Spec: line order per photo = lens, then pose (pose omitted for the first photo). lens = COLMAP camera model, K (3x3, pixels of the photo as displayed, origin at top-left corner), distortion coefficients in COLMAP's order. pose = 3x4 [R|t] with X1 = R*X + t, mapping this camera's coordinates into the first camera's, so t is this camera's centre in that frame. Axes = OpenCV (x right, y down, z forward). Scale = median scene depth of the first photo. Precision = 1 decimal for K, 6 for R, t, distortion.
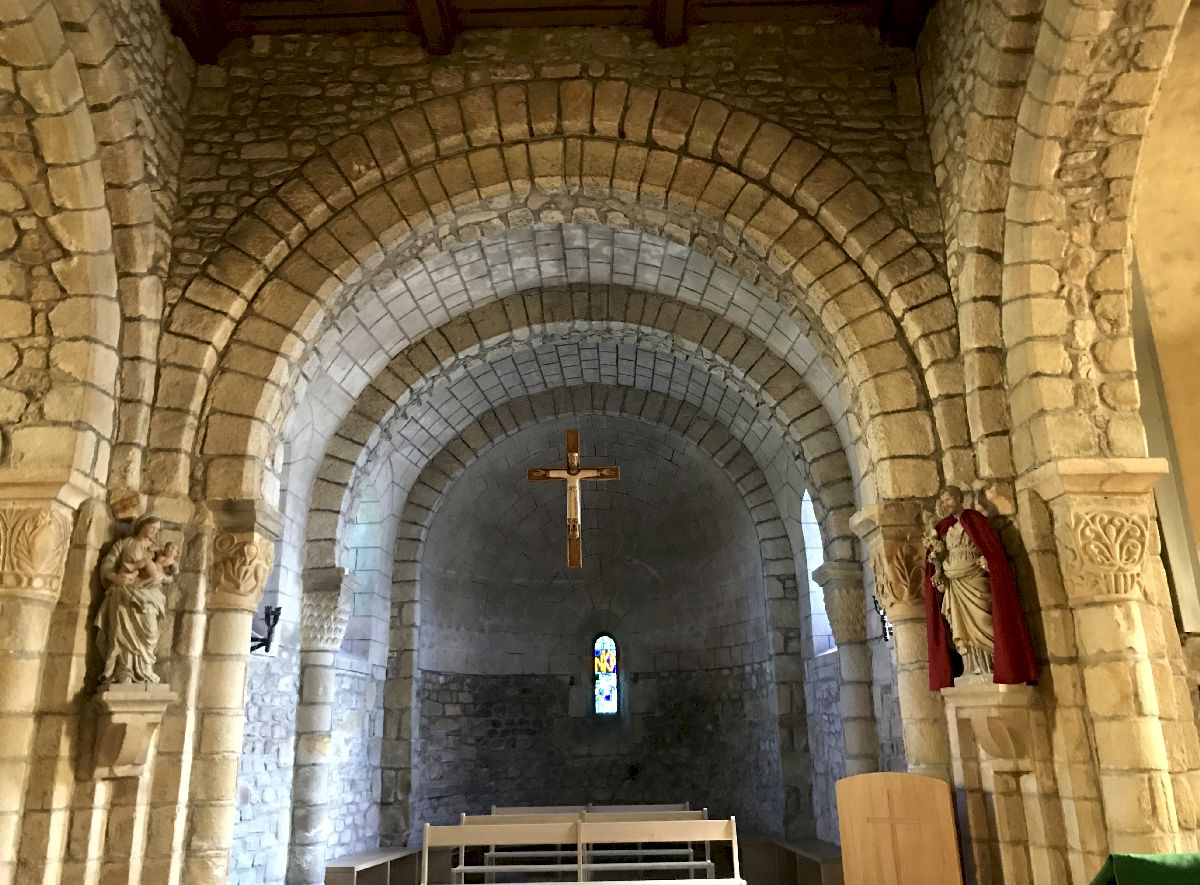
lens RADIAL K [[983.5, 0, 600.8], [0, 983.5, 436.0], [0, 0, 1]] dist [0.007305, 0.013988]
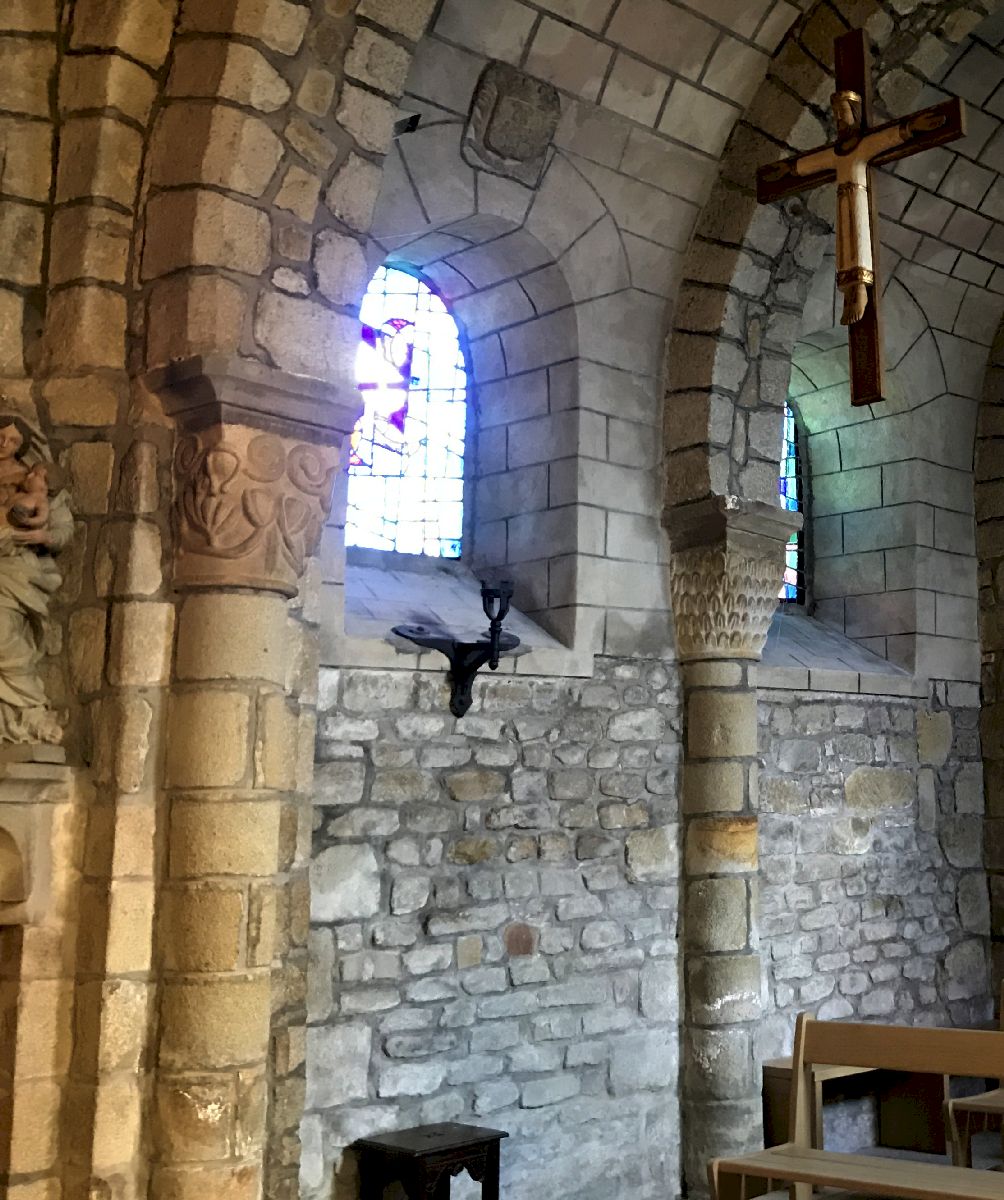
lens RADIAL K [[1485.5, 0, 881.0], [0, 1485.5, 555.3], [0, 0, 1]] dist [0.059875, -0.070676]
pose [[0.828203, -0.100723, -0.551302, 0.288689], [0.177780, 0.980128, 0.088002, 0.146778], [0.531483, -0.170894, 0.829651, 0.541140]]
